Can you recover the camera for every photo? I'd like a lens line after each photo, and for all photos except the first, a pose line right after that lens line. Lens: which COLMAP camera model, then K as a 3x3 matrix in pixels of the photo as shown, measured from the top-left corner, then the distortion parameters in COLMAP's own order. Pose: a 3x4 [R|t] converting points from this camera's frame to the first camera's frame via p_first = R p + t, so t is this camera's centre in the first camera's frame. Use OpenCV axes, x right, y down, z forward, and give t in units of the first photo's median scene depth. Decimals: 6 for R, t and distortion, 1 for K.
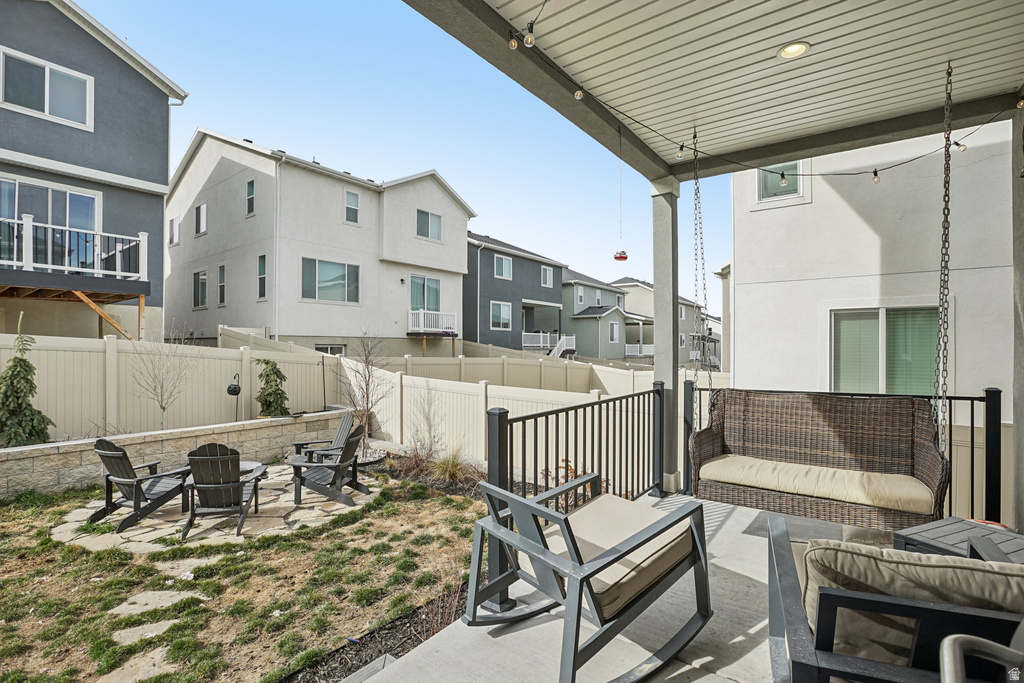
lens RADIAL K [[477.2, 0, 517.5], [0, 477.2, 346.0], [0, 0, 1]] dist [-0.052341, 0.017076]
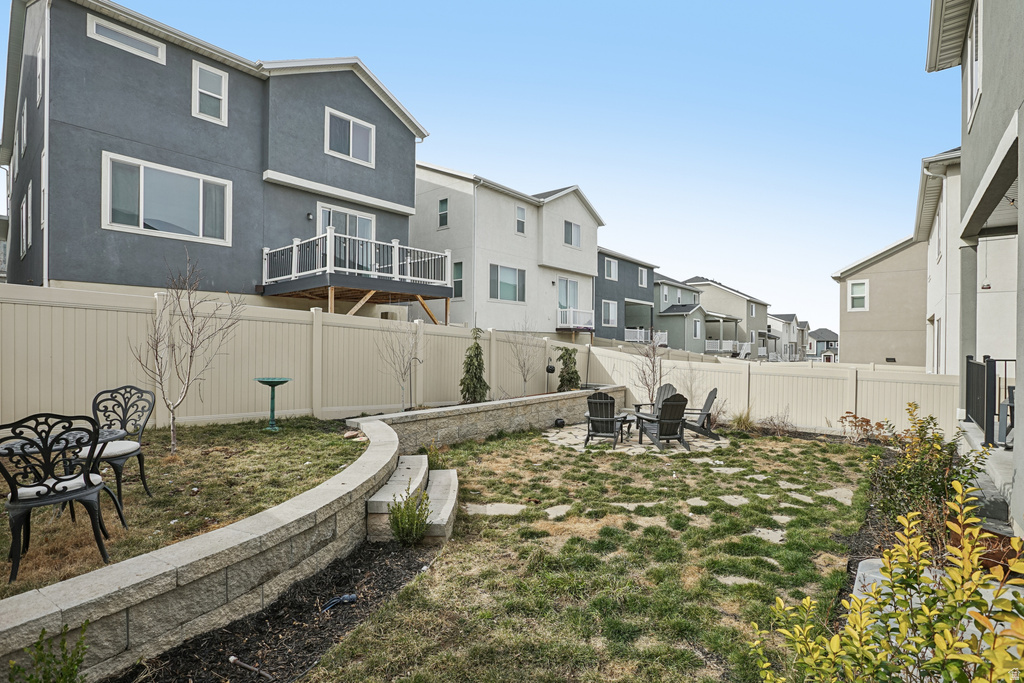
lens RADIAL K [[477.2, 0, 516.0], [0, 477.2, 344.5], [0, 0, 1]] dist [-0.052341, 0.017076]
pose [[0.997889, 0.006493, -0.064620, -0.281354], [-0.006216, 0.999971, 0.004486, 0.008215], [0.064647, -0.004075, 0.997900, -0.175521]]
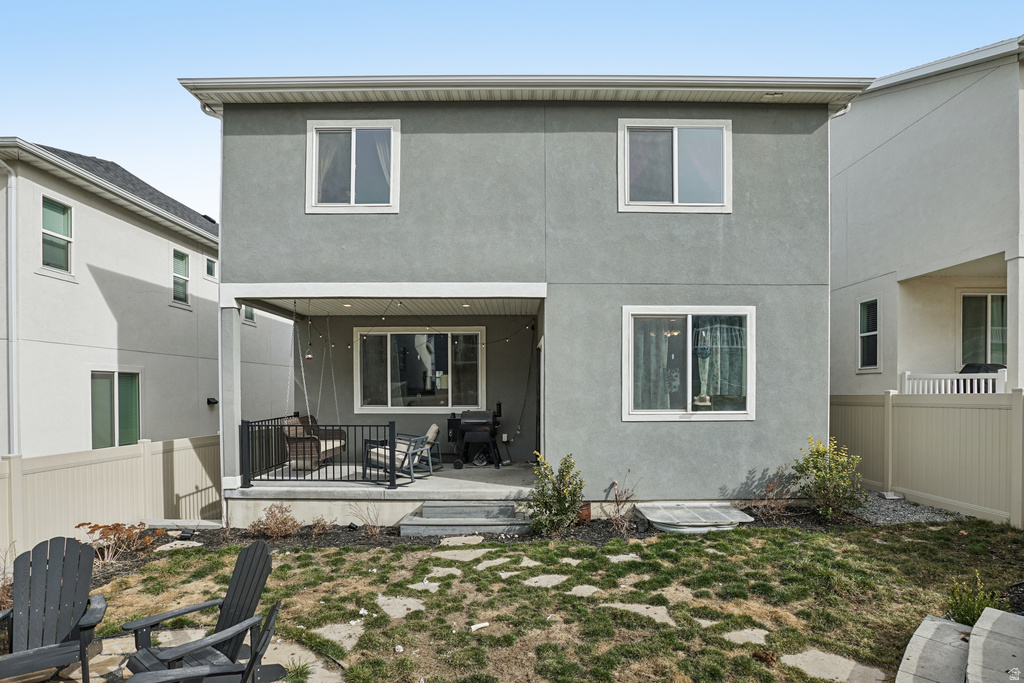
lens RADIAL K [[477.2, 0, 518.8], [0, 477.2, 399.9], [0, 0, 1]] dist [-0.052341, 0.017076]
pose [[-0.601566, -0.020771, 0.798553, -0.377449], [-0.007493, 0.999765, 0.020360, -0.010263], [-0.798788, 0.006264, -0.601580, 0.282485]]
